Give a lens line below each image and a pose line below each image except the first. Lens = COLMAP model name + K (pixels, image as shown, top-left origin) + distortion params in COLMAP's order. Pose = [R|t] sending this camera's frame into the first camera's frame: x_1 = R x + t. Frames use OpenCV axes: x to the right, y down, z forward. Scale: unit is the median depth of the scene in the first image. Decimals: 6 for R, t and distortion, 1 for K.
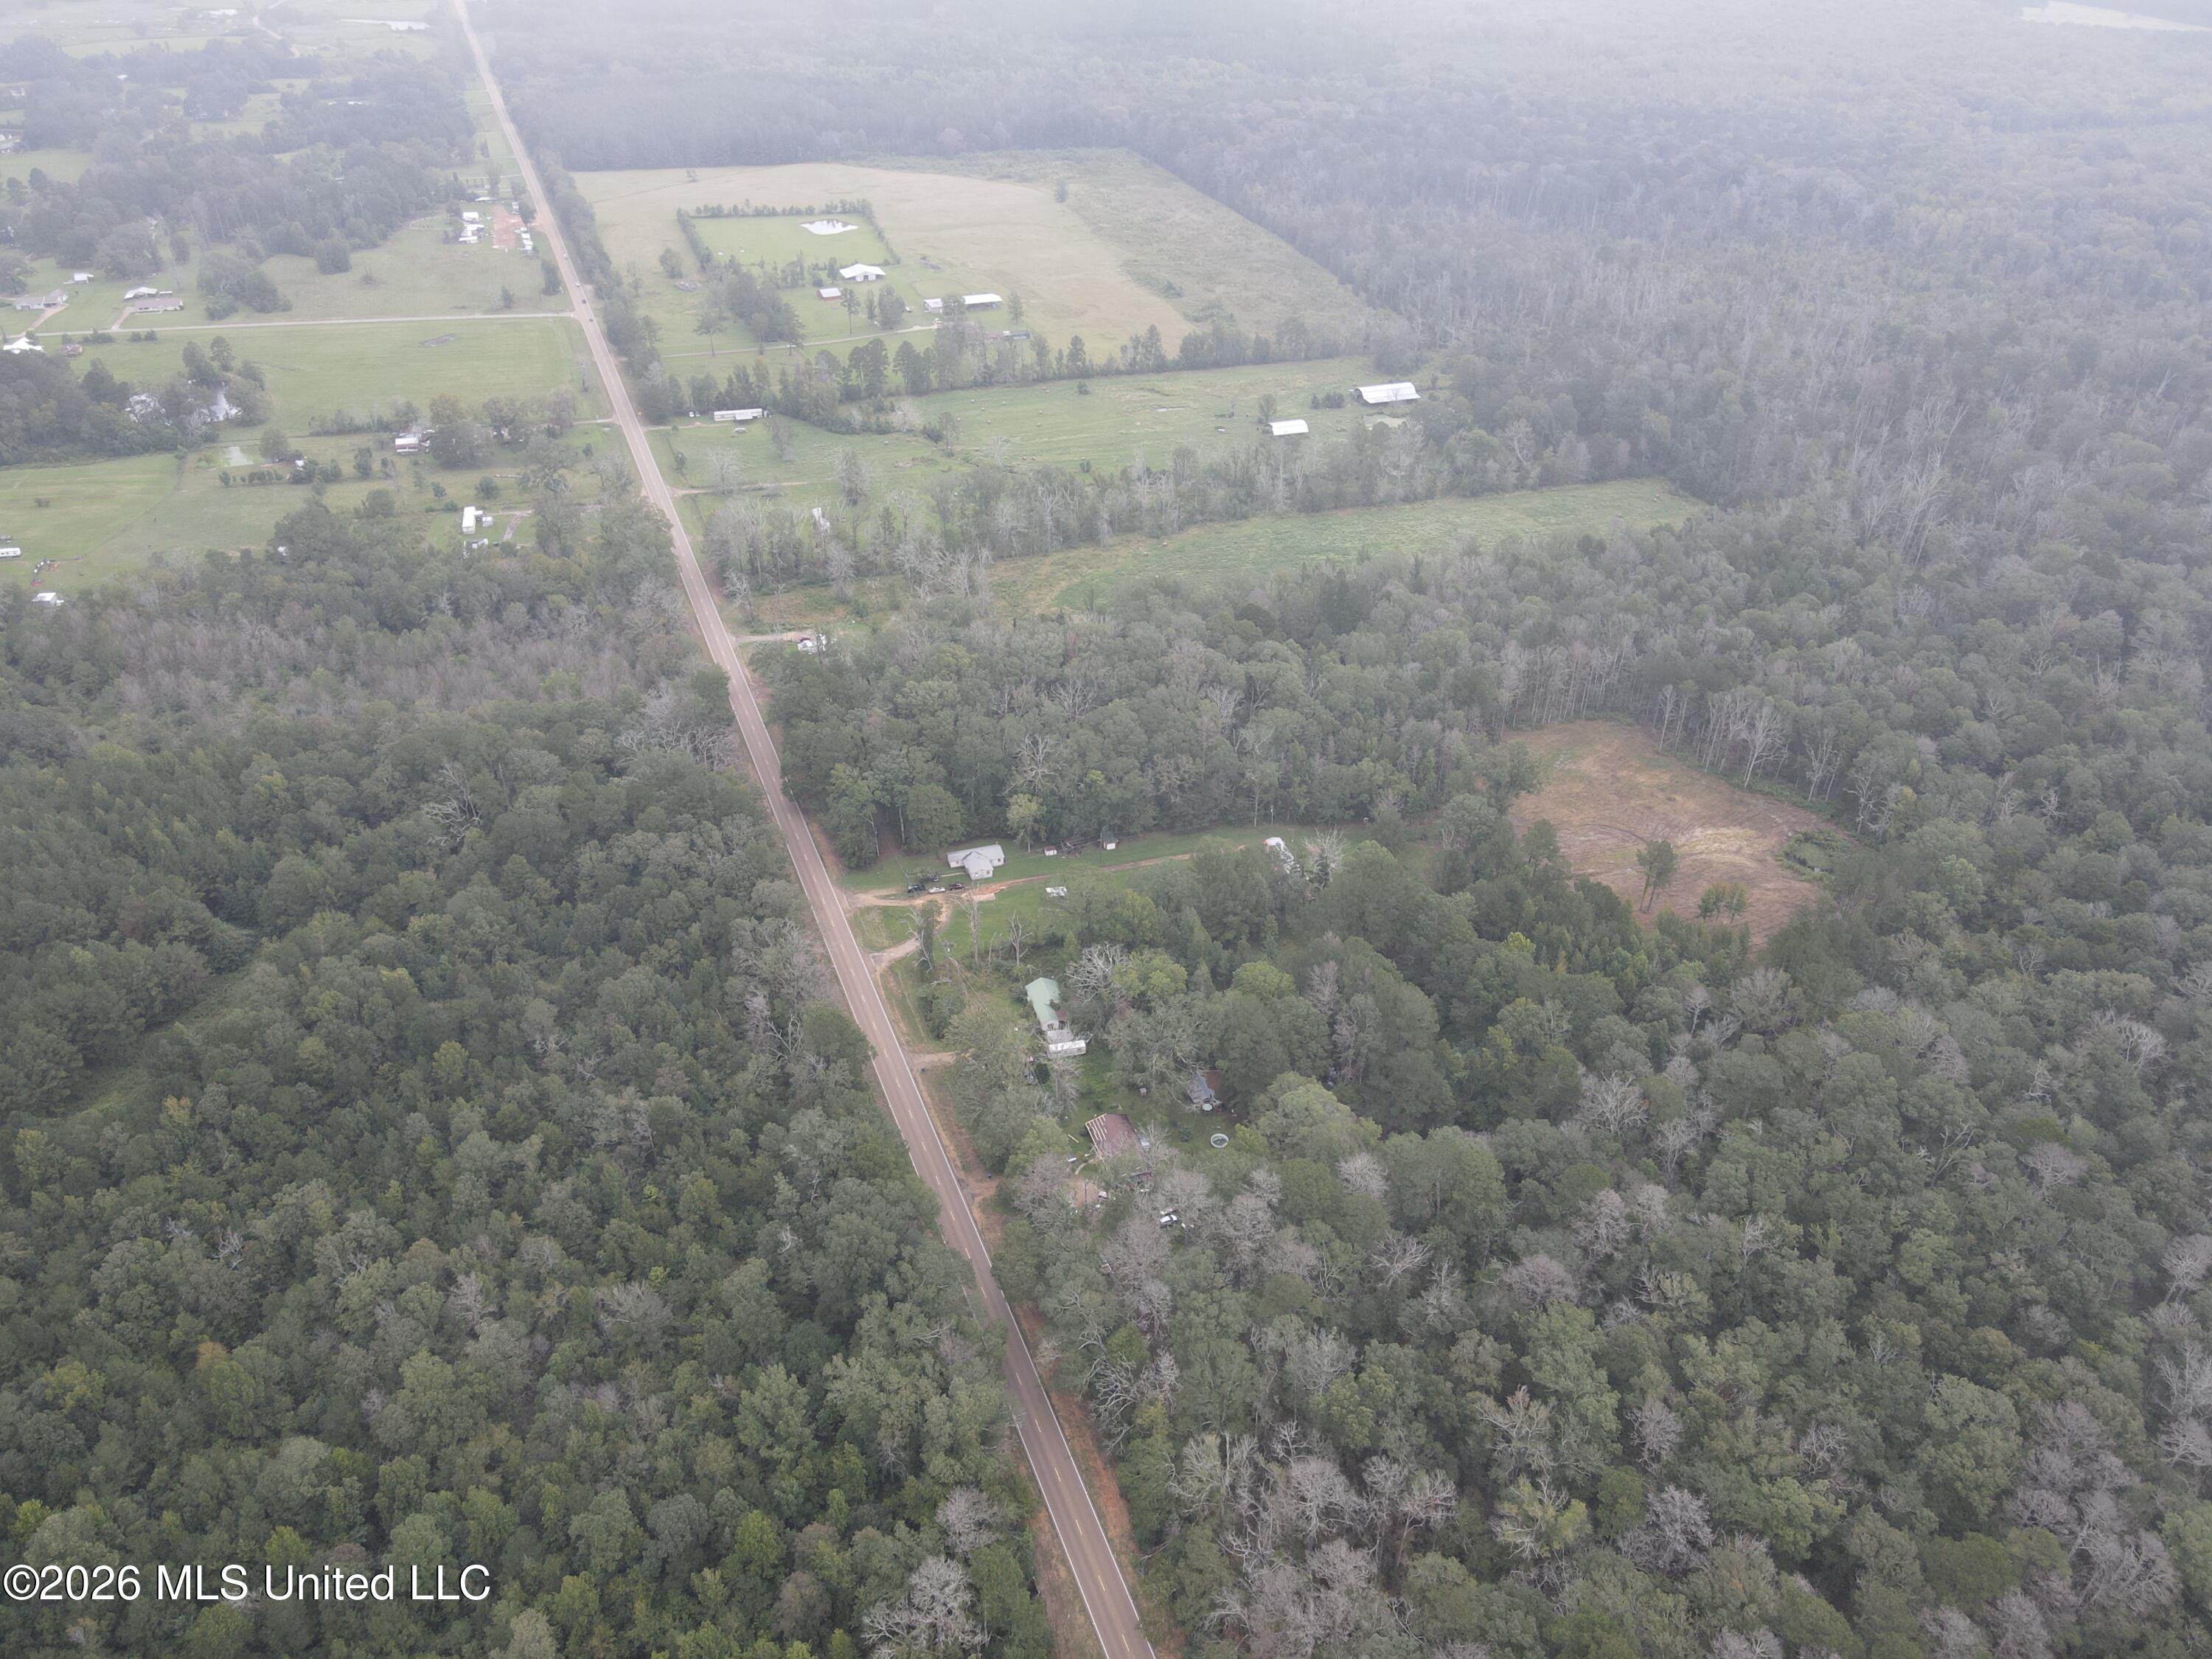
lens RADIAL K [[1637.3, 0, 1106.0], [0, 1637.3, 829.5], [0, 0, 1]] dist [0.002111, 0.024148]
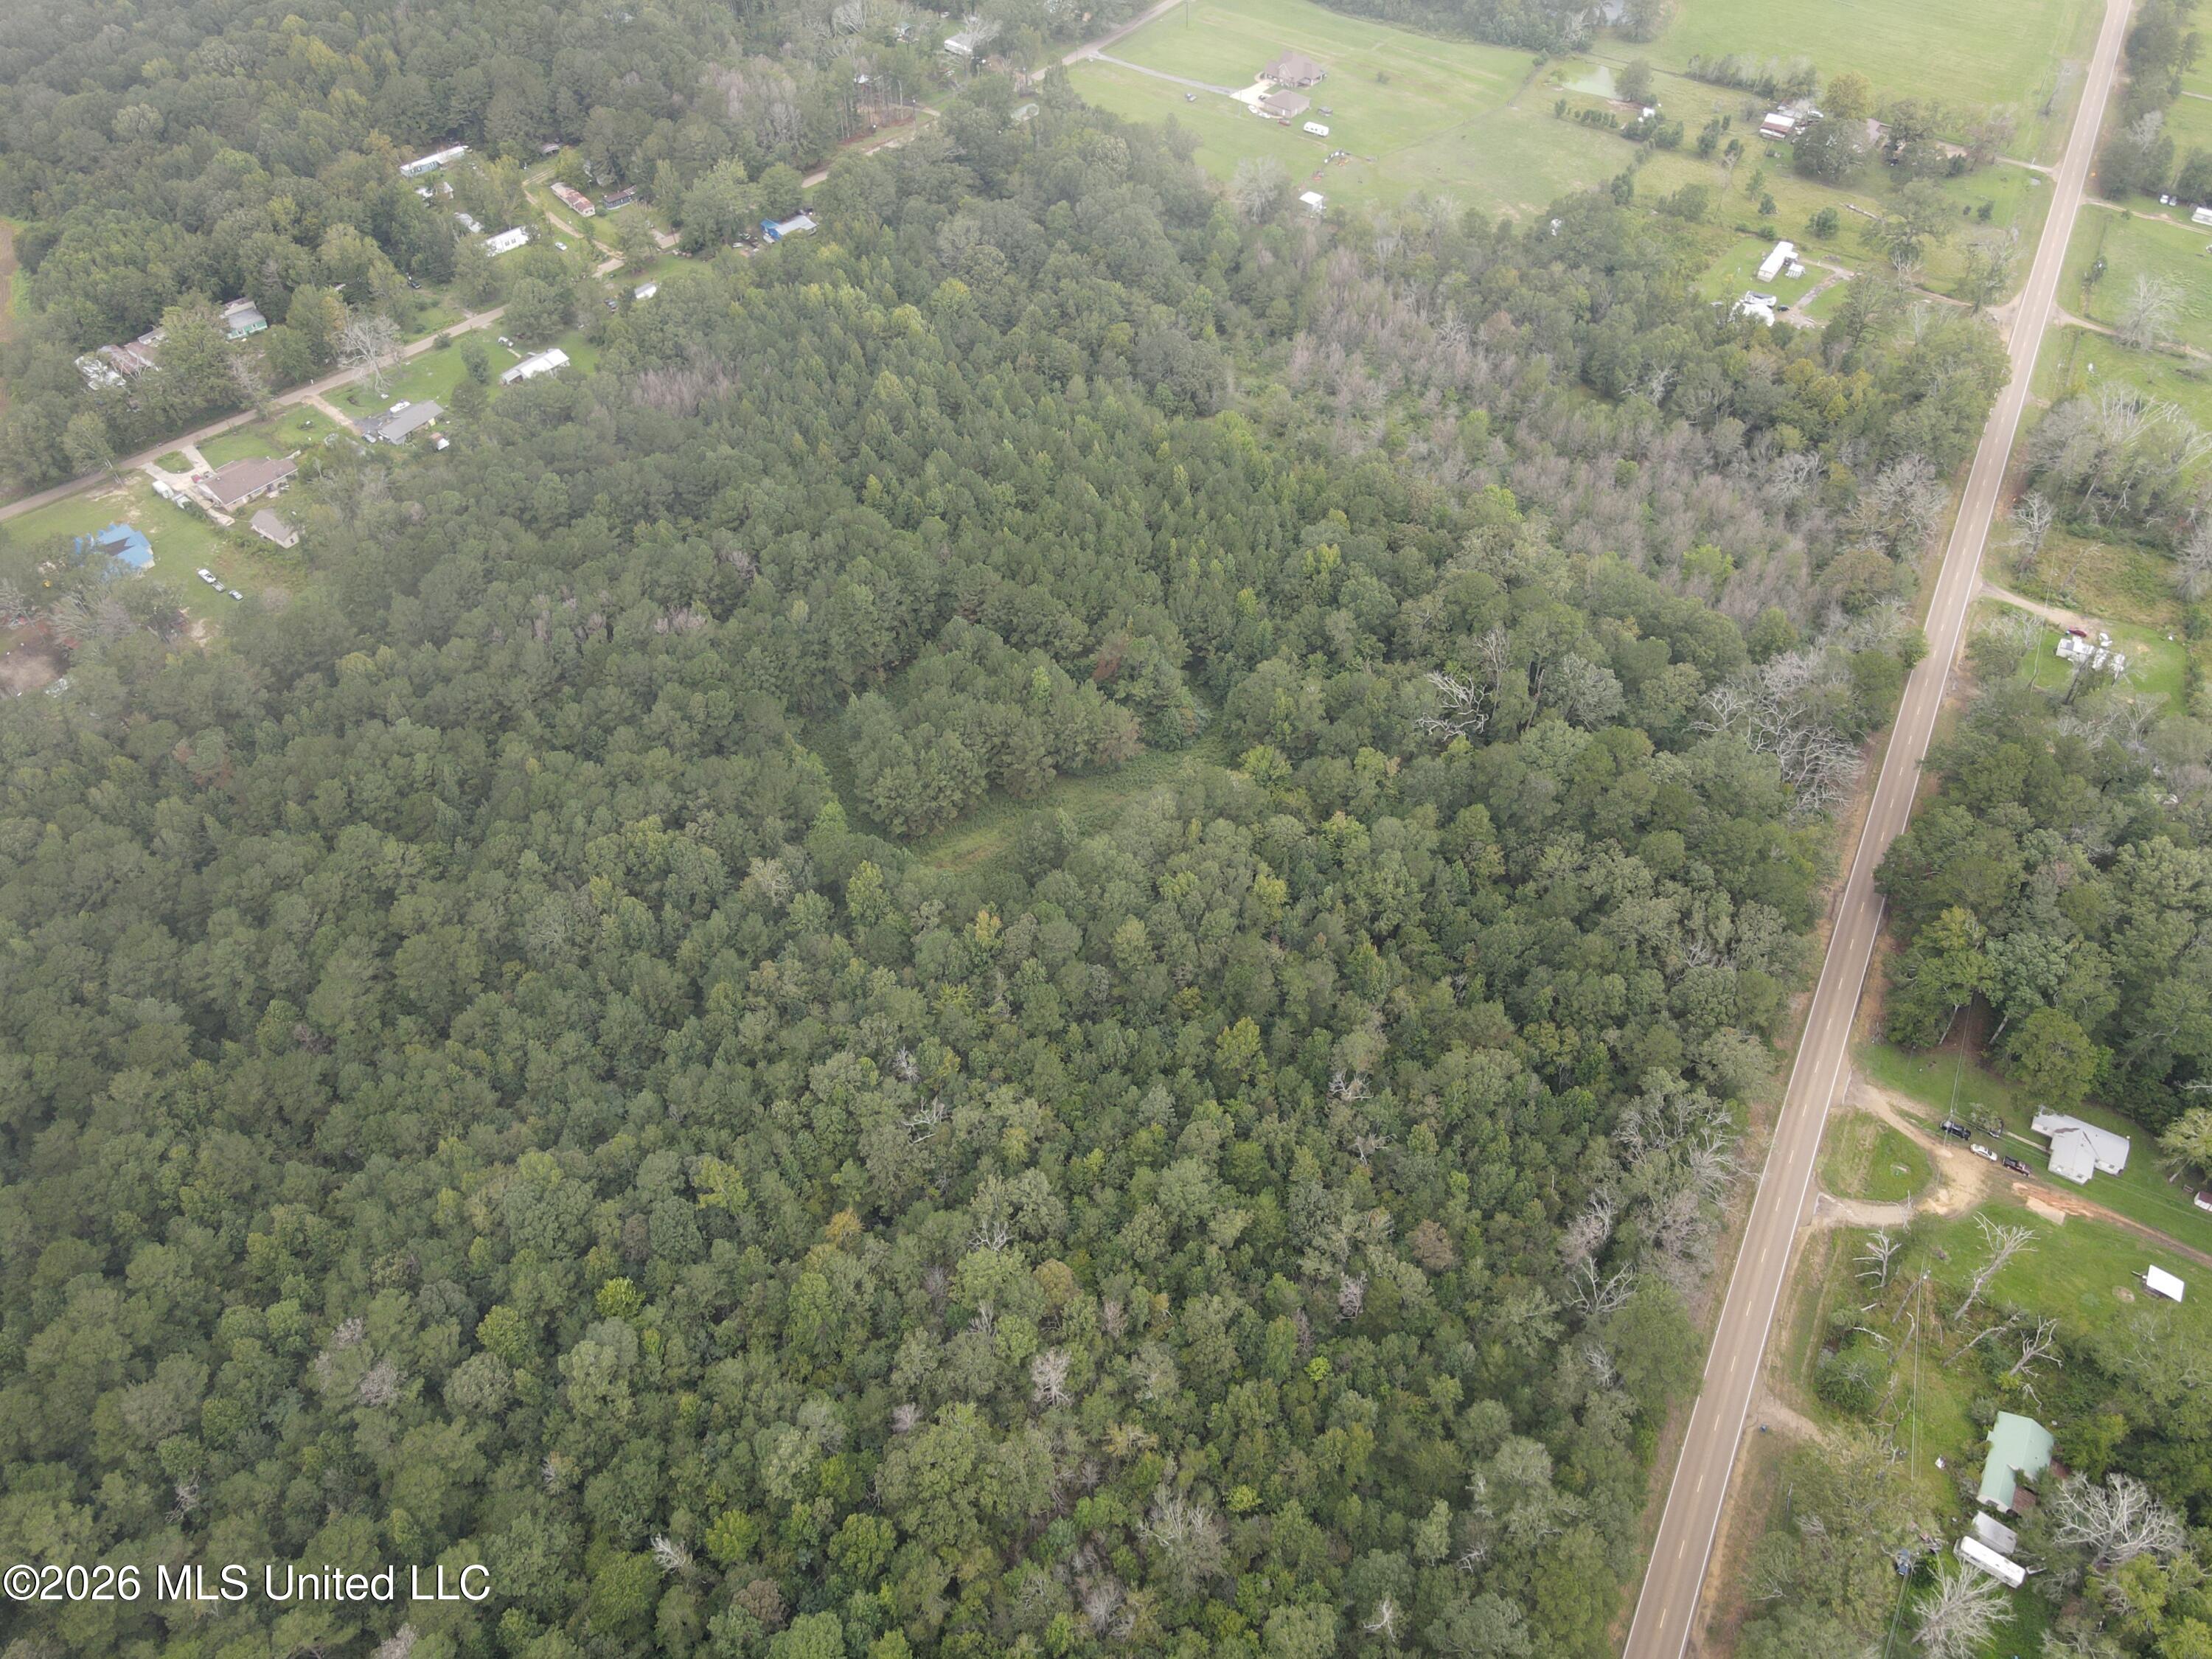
lens RADIAL K [[1592.1, 0, 1101.4], [0, 1592.1, 851.0], [0, 0, 1]] dist [0.058738, -0.055312]
pose [[0.657109, 0.549929, -0.515543, -0.060003], [-0.401573, 0.834187, 0.377982, -0.146696], [0.637923, -0.041347, 0.768989, 0.239955]]
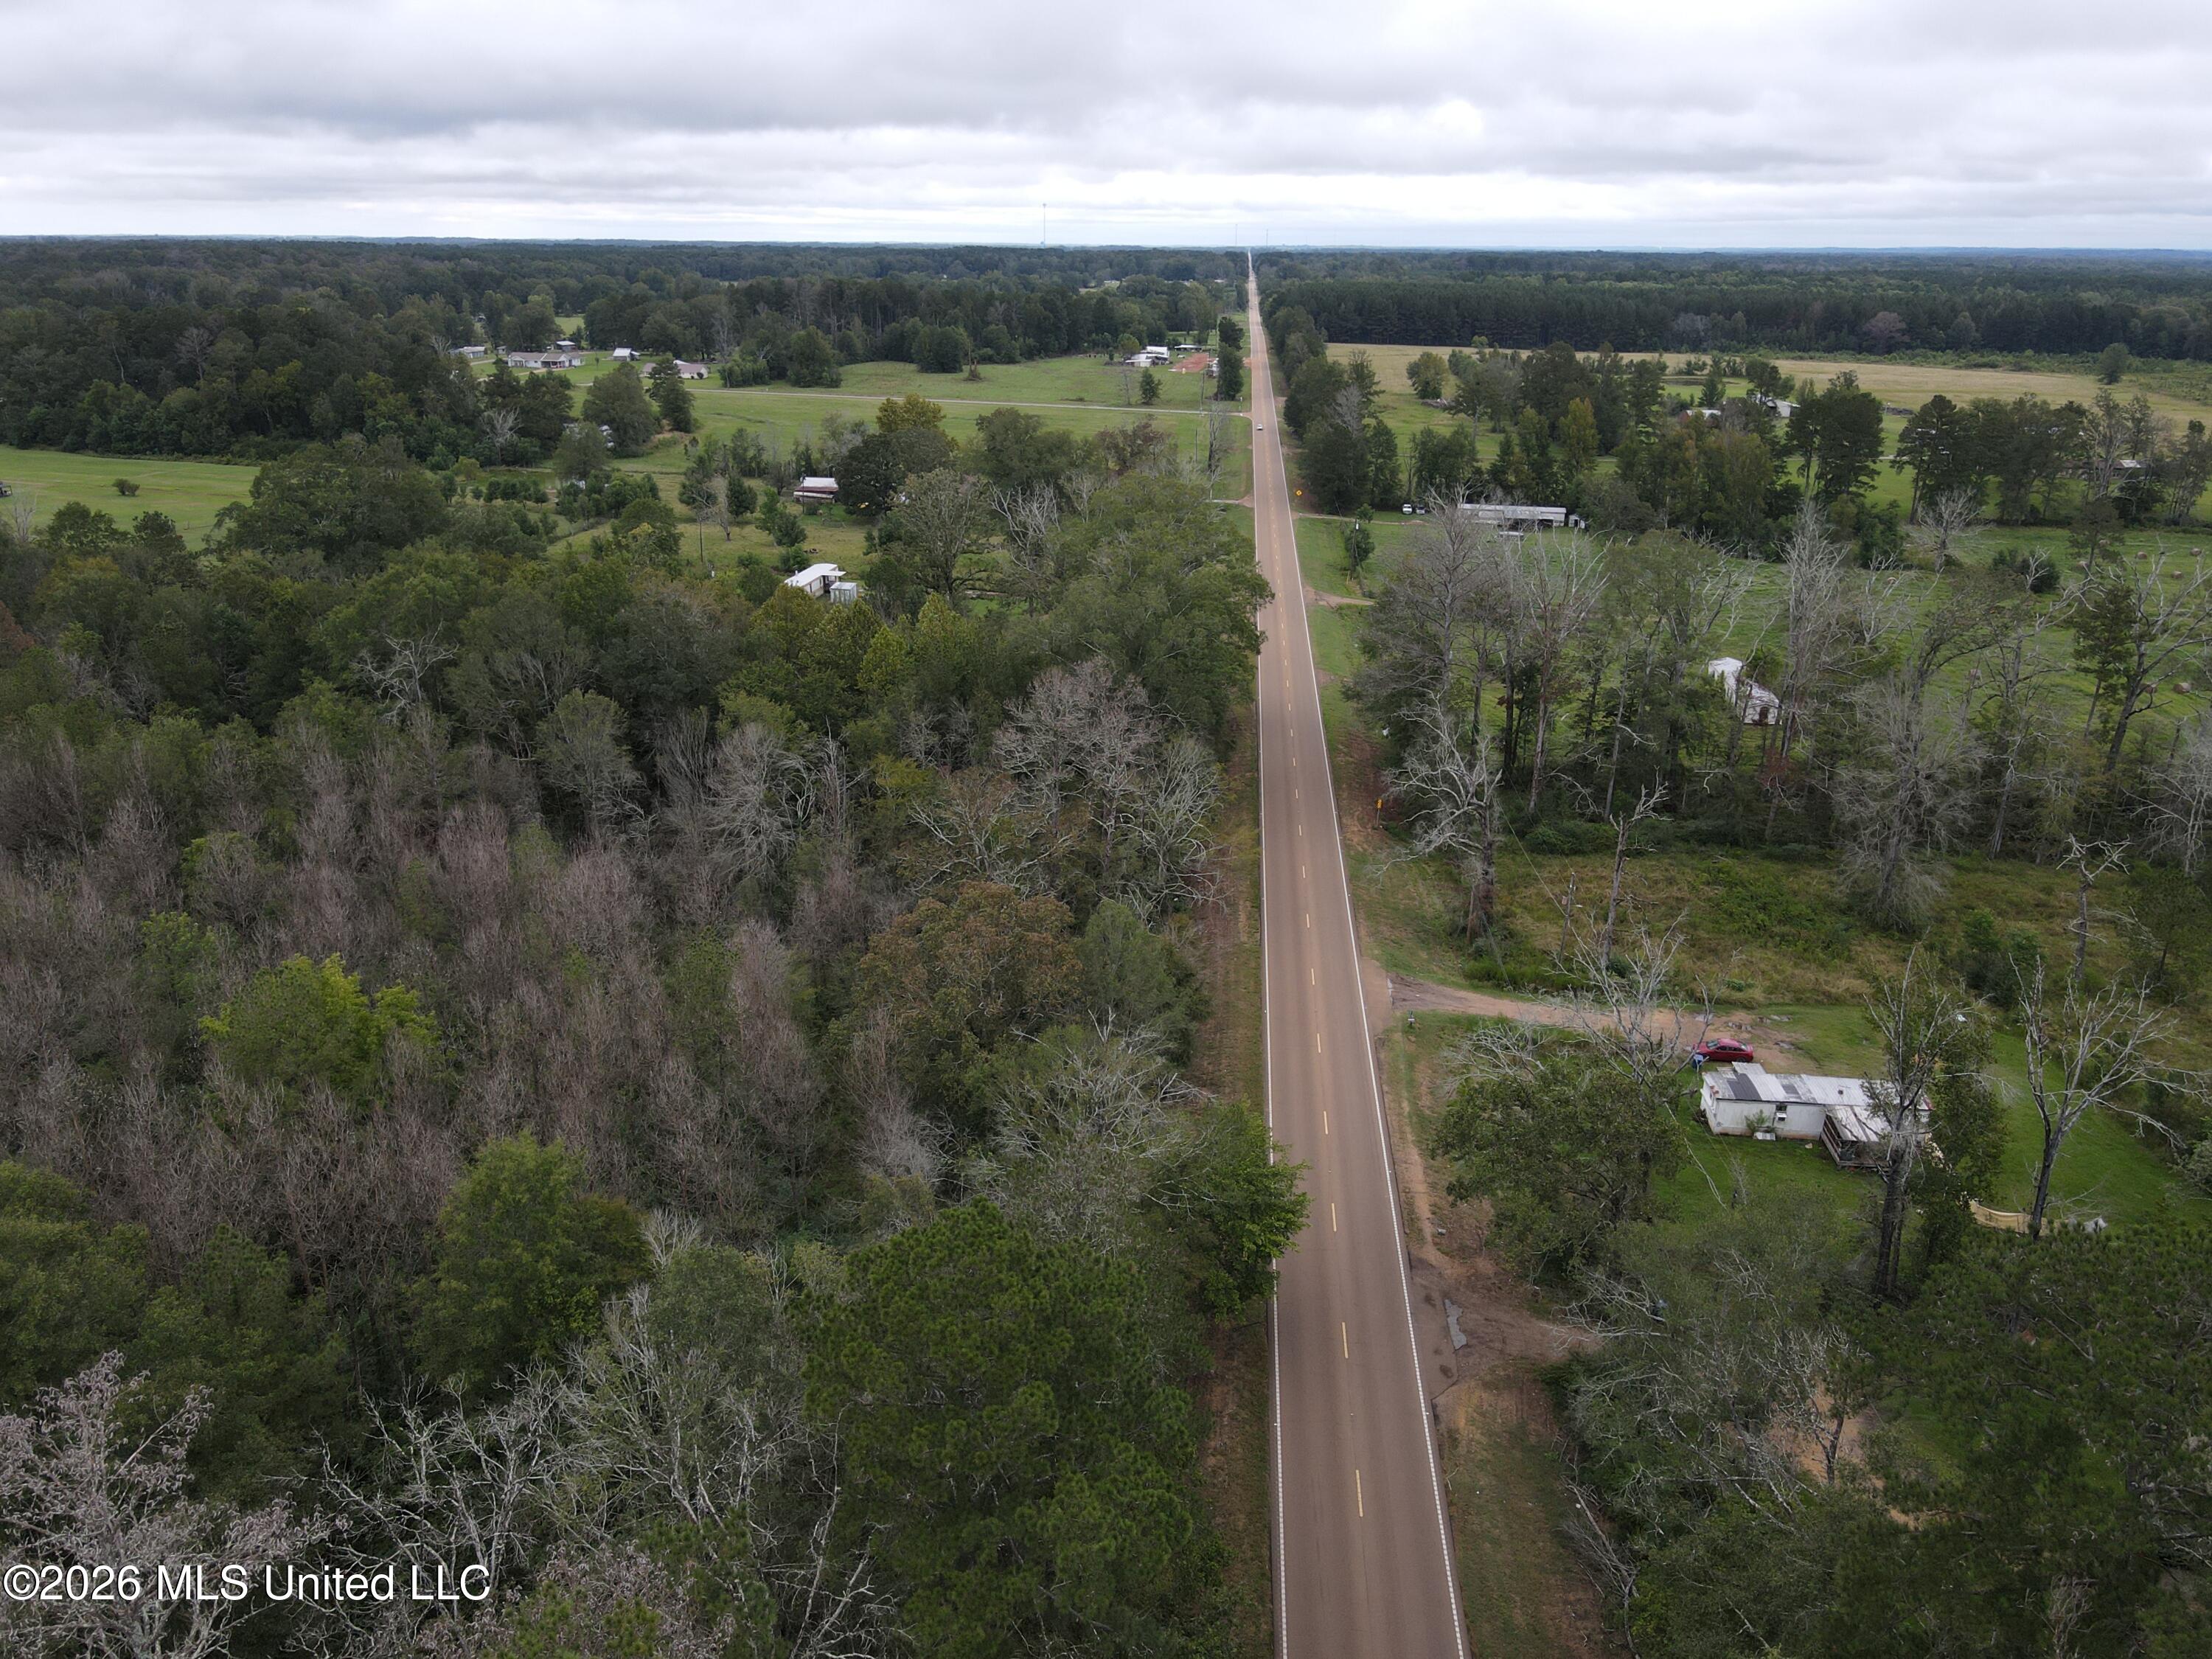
lens RADIAL K [[1592.1, 0, 1101.4], [0, 1592.1, 851.0], [0, 0, 1]] dist [0.058738, -0.055312]
pose [[0.899854, 0.148423, -0.410163, -0.196458], [-0.234517, 0.957480, -0.168029, -0.098933], [0.367784, 0.247391, 0.896400, 0.879648]]
